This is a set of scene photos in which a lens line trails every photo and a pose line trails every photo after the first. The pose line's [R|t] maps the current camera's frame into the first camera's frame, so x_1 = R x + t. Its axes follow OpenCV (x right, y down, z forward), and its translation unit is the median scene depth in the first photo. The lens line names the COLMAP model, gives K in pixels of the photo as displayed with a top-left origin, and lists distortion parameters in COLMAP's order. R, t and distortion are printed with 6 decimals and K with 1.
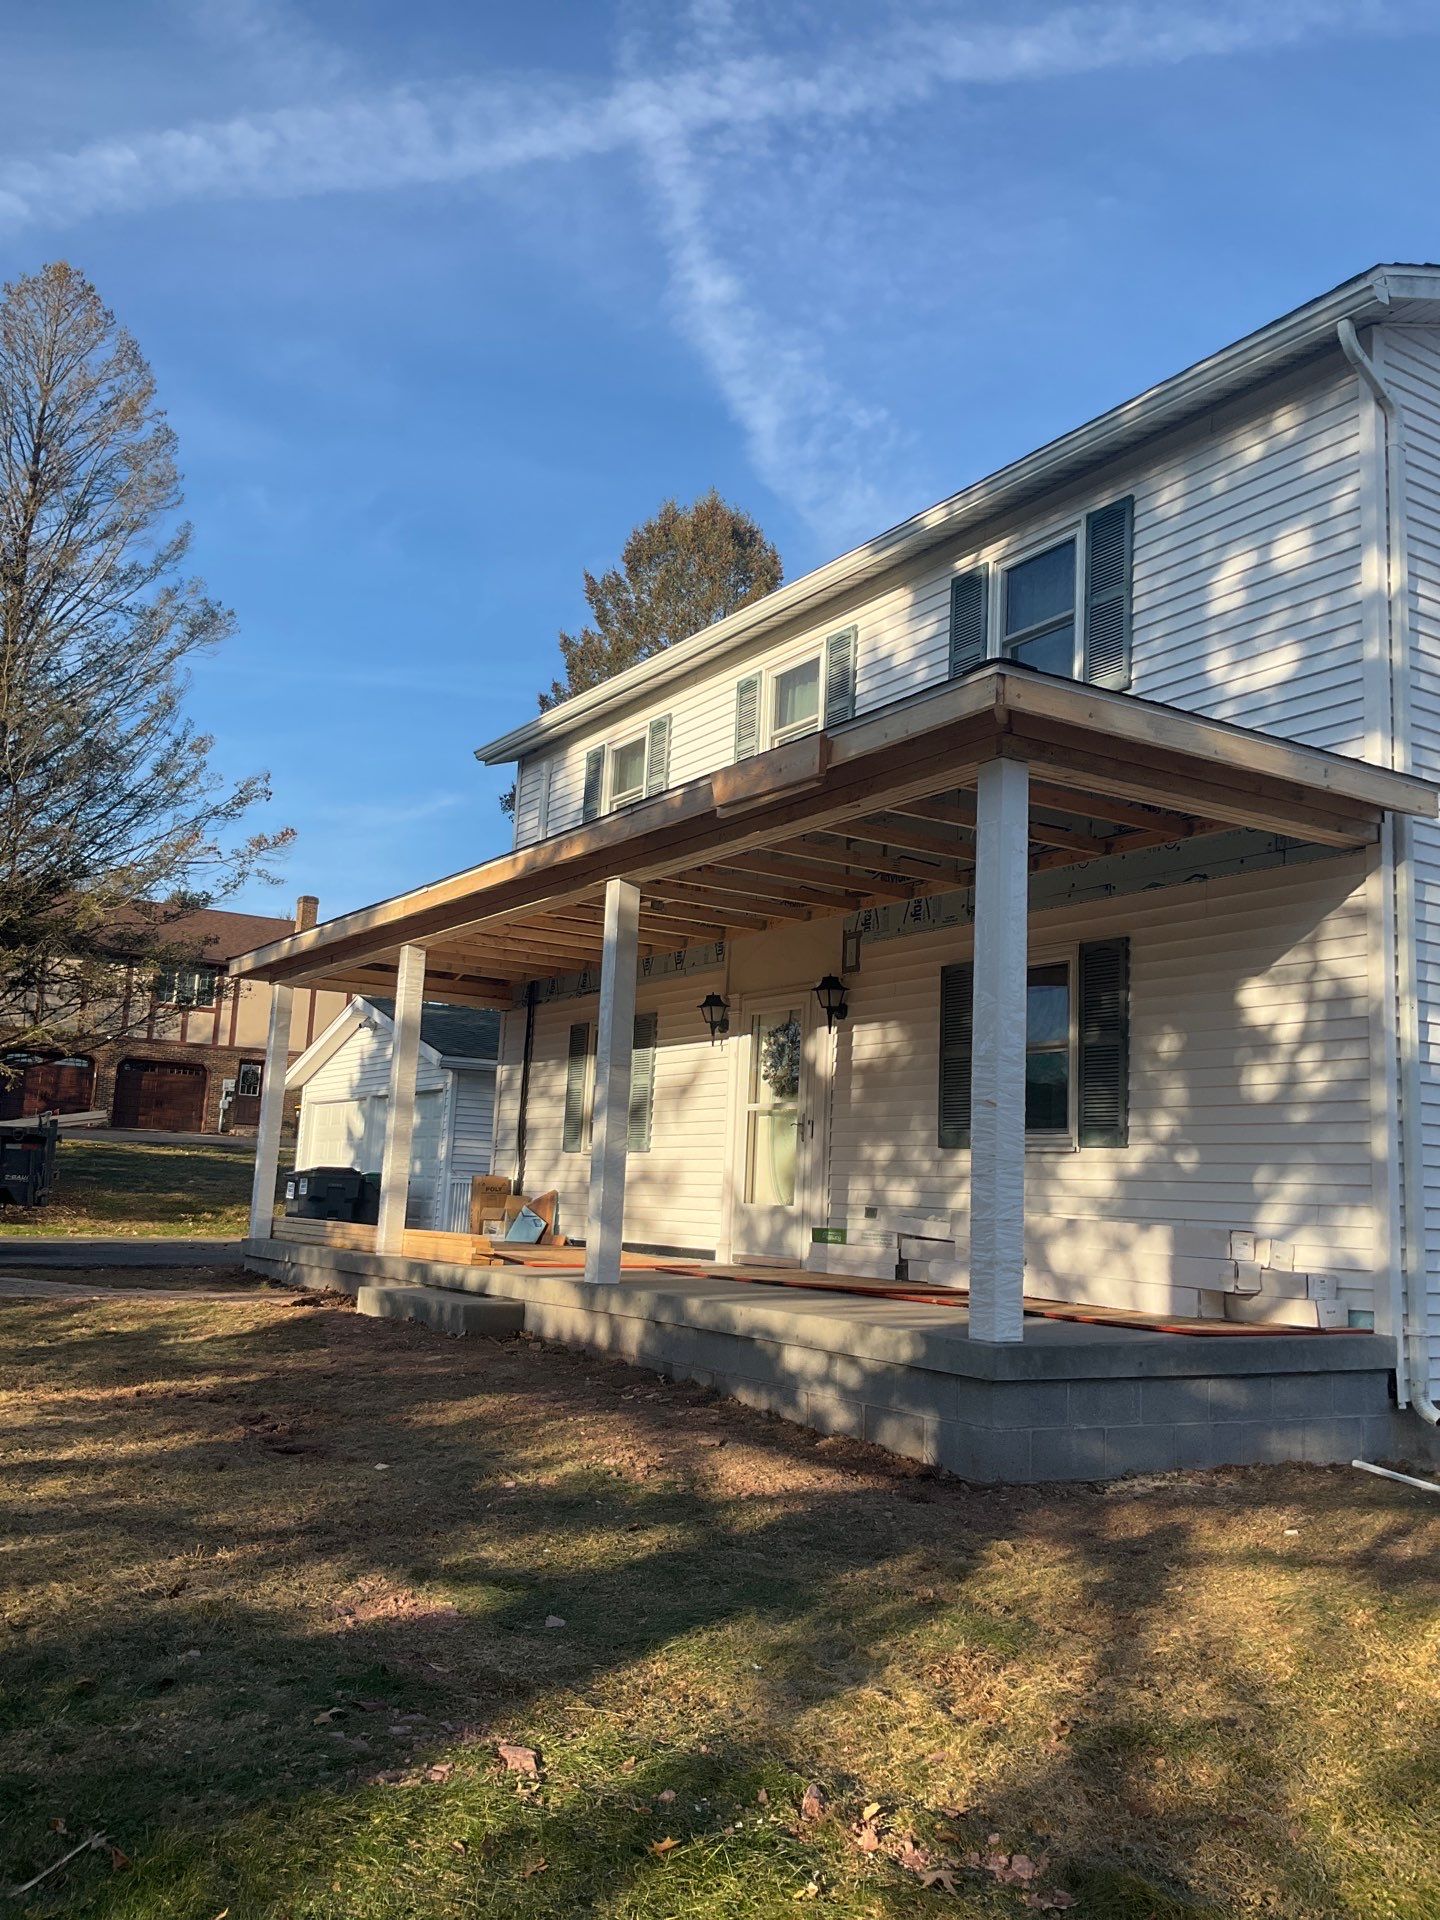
lens RADIAL K [[1563.5, 0, 728.0], [0, 1563.5, 963.7], [0, 0, 1]] dist [0.109890, -0.228403]
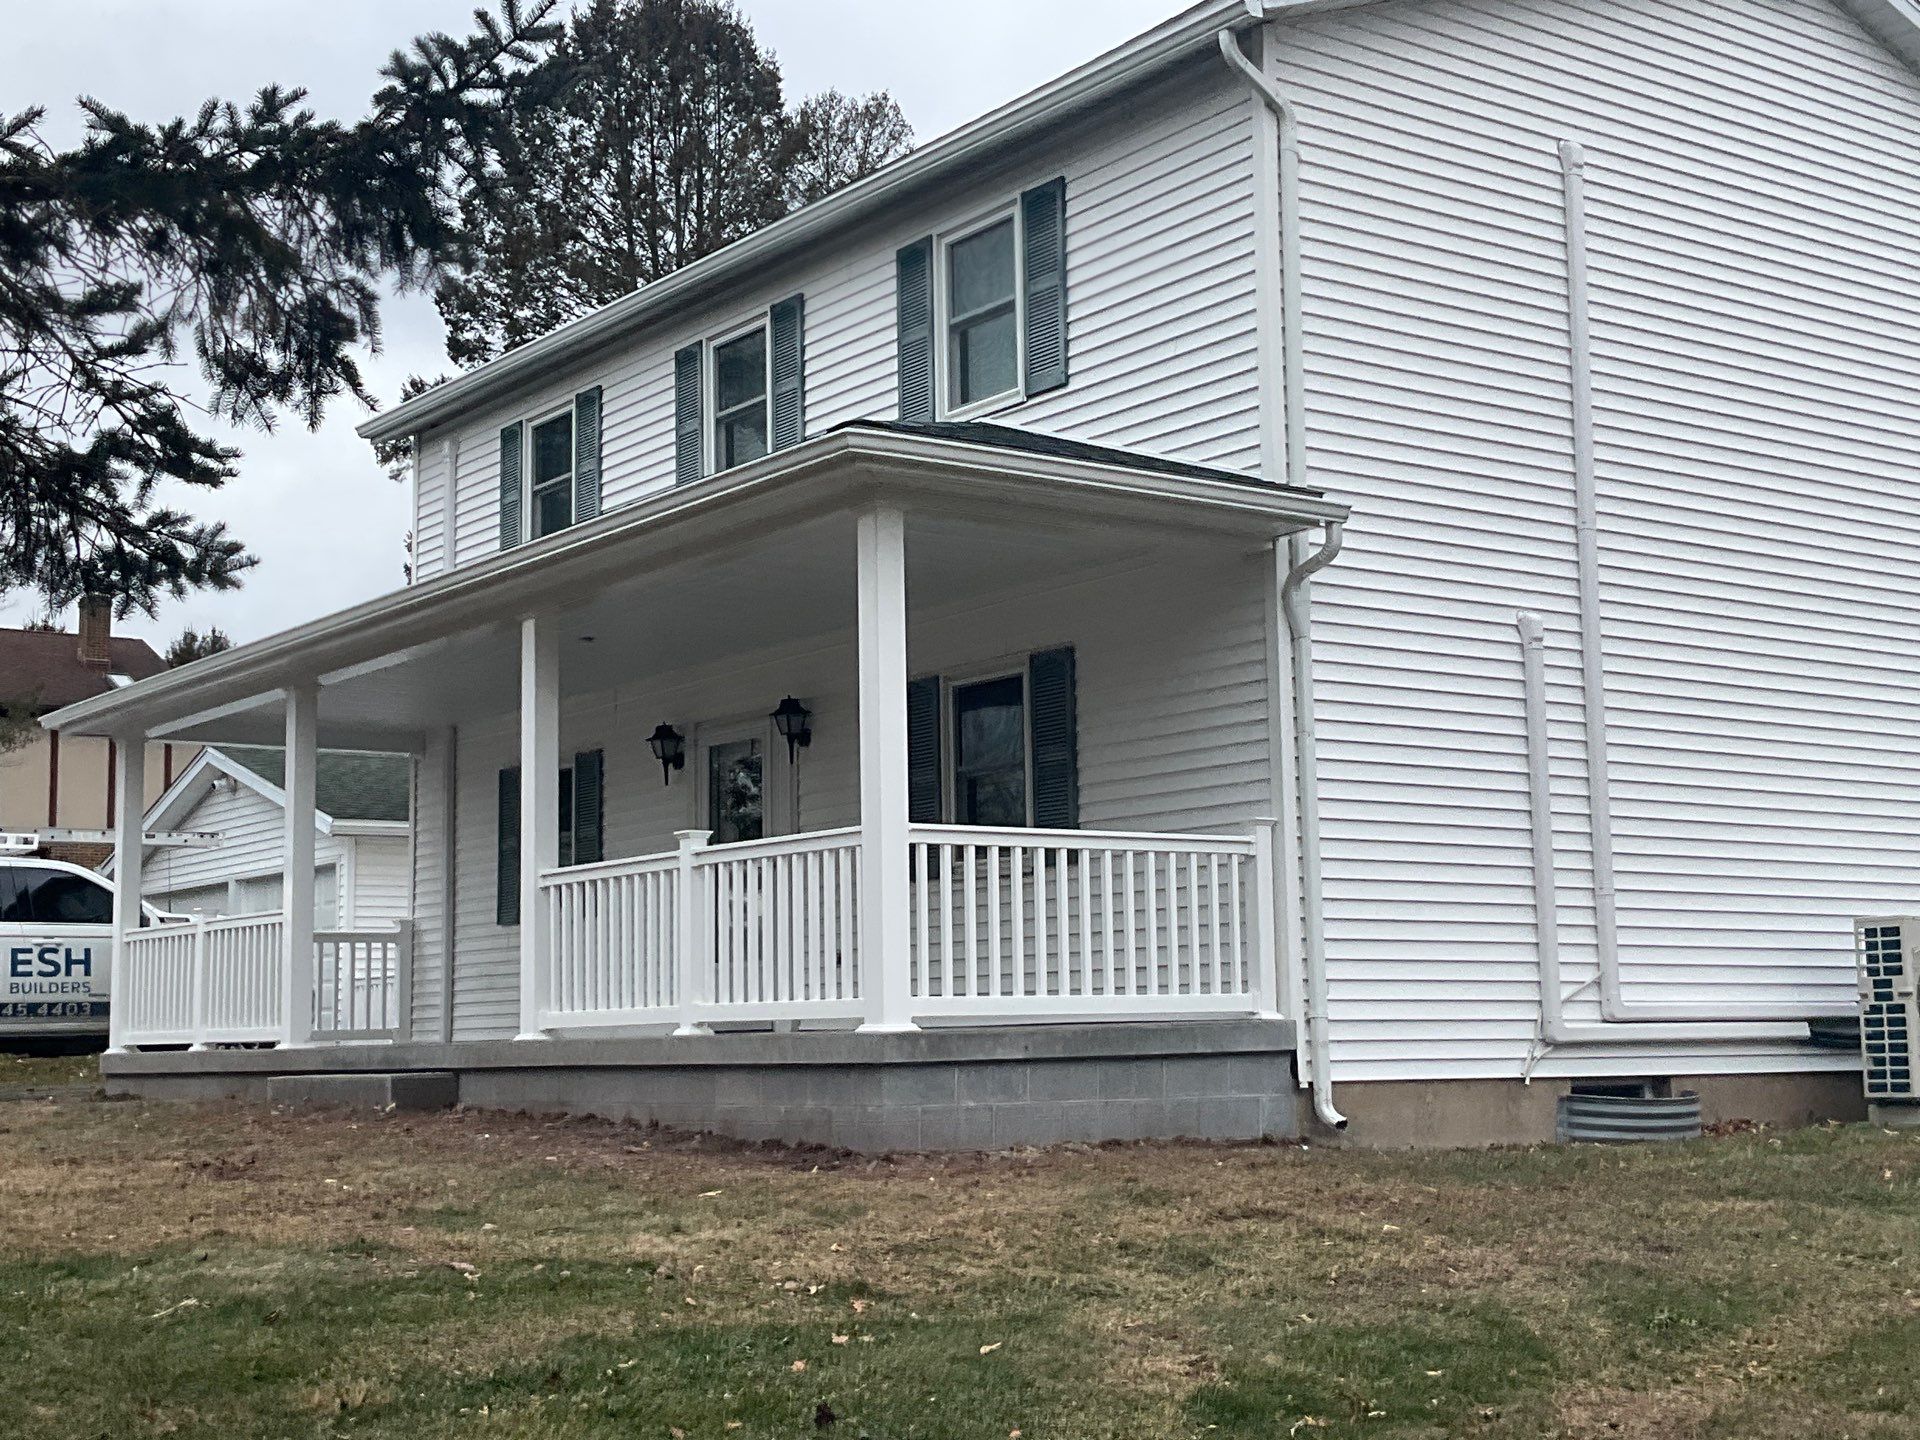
lens RADIAL K [[2664.6, 0, 960.0], [0, 2664.6, 720.0], [0, 0, 1]] dist [-0.003720, -0.031526]
pose [[0.996122, -0.057799, 0.066338, 0.072946], [0.056073, 0.998045, 0.027589, -0.021477], [-0.067803, -0.023762, 0.997416, -0.599866]]
